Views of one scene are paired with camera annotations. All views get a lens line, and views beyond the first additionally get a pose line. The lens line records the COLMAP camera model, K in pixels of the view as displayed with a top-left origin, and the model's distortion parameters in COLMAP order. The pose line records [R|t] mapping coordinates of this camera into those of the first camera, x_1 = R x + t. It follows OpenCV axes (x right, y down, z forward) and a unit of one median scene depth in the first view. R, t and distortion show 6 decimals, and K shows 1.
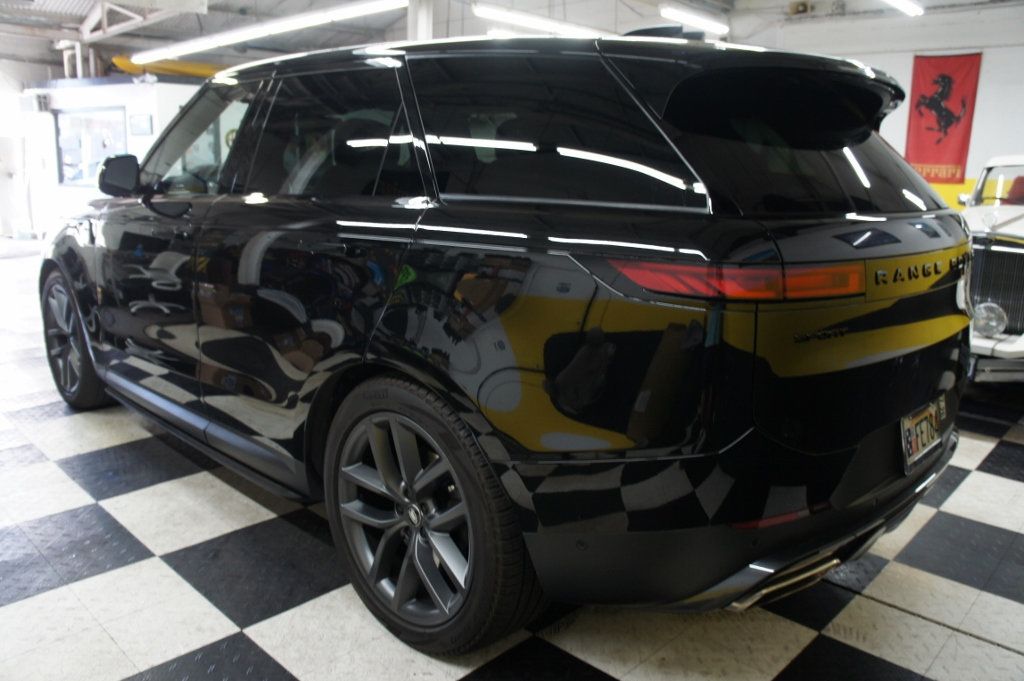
lens RADIAL K [[804.1, 0, 507.3], [0, 804.1, 341.8], [0, 0, 1]] dist [-0.175613, 0.129146]
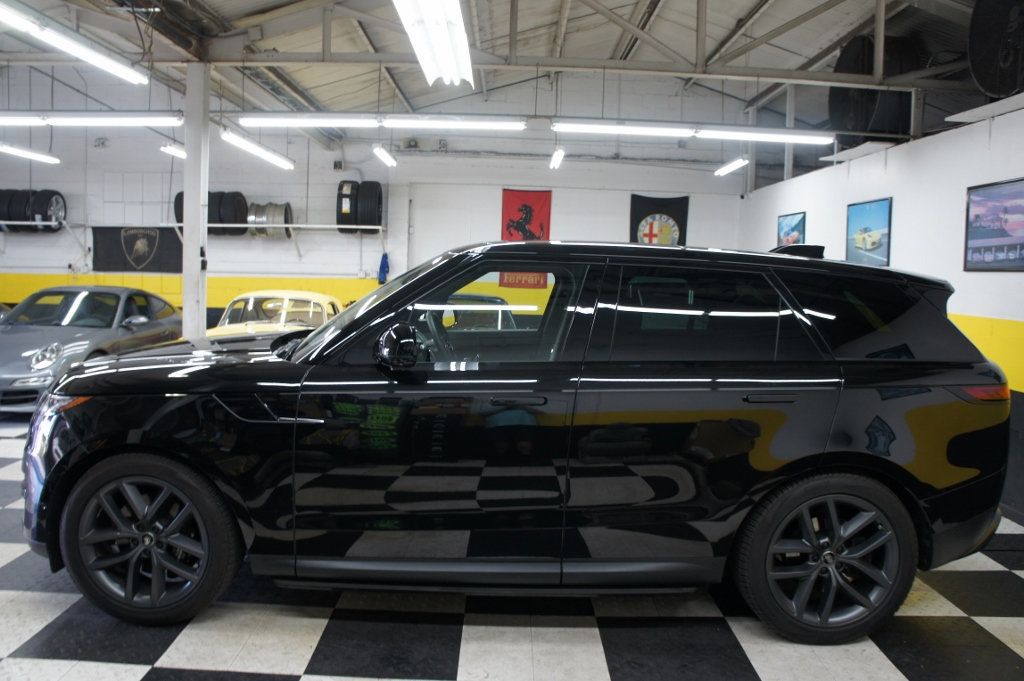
lens RADIAL K [[804.1, 0, 507.3], [0, 804.1, 341.8], [0, 0, 1]] dist [-0.175613, 0.129146]
pose [[0.722148, -0.065295, 0.688650, -0.398672], [0.143522, 0.988014, -0.056824, -0.049482], [-0.676686, 0.139872, 0.722864, 0.075087]]
